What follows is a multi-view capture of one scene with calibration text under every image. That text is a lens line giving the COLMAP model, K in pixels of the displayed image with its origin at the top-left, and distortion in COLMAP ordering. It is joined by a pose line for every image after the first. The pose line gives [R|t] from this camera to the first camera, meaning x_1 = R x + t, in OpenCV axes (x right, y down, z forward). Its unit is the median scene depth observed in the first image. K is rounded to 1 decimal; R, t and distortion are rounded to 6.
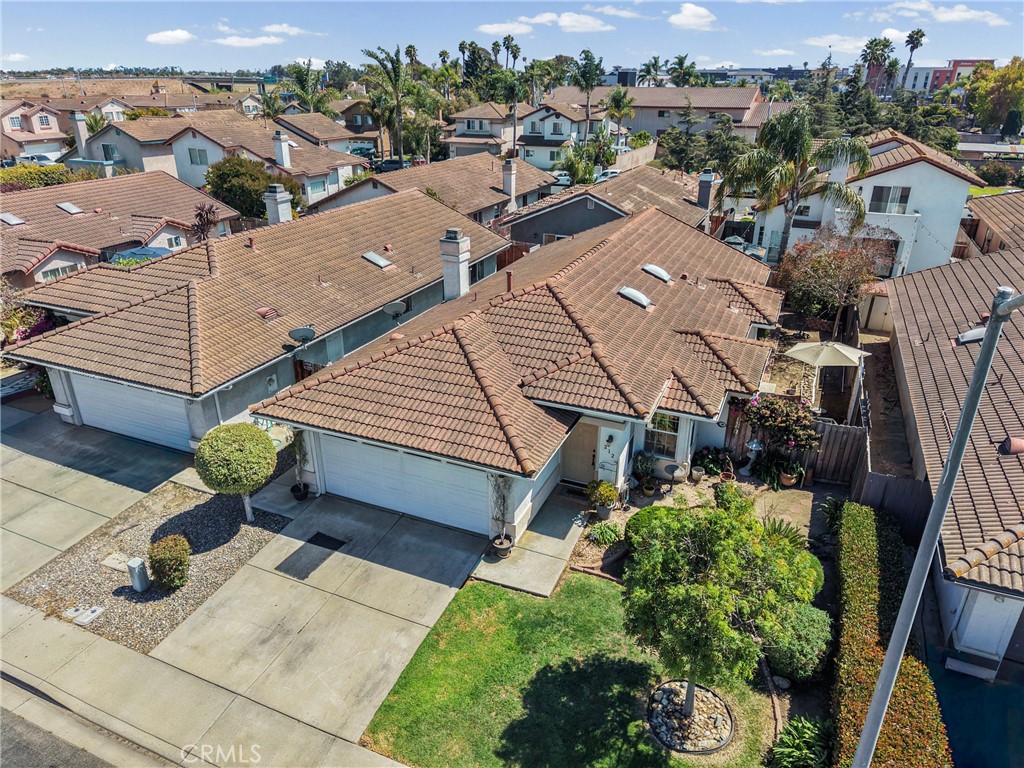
lens RADIAL K [[686.4, 0, 512.0], [0, 686.4, 384.0], [0, 0, 1]] dist [0.053957, -0.061987]
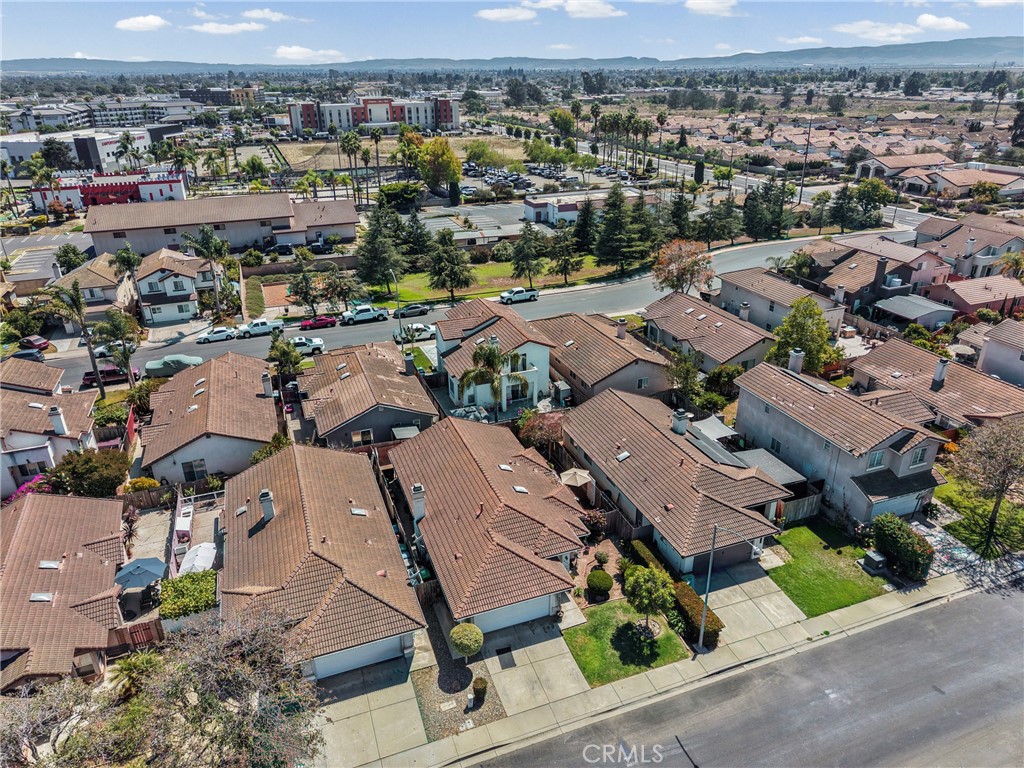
lens RADIAL K [[679.3, 0, 514.0], [0, 679.3, 399.1], [0, 0, 1]] dist [0.028318, -0.030235]
pose [[0.719915, -0.317846, 0.617006, -1.447831], [0.298764, 0.944317, 0.137863, -0.933257], [-0.626468, 0.085090, 0.774788, -0.965421]]
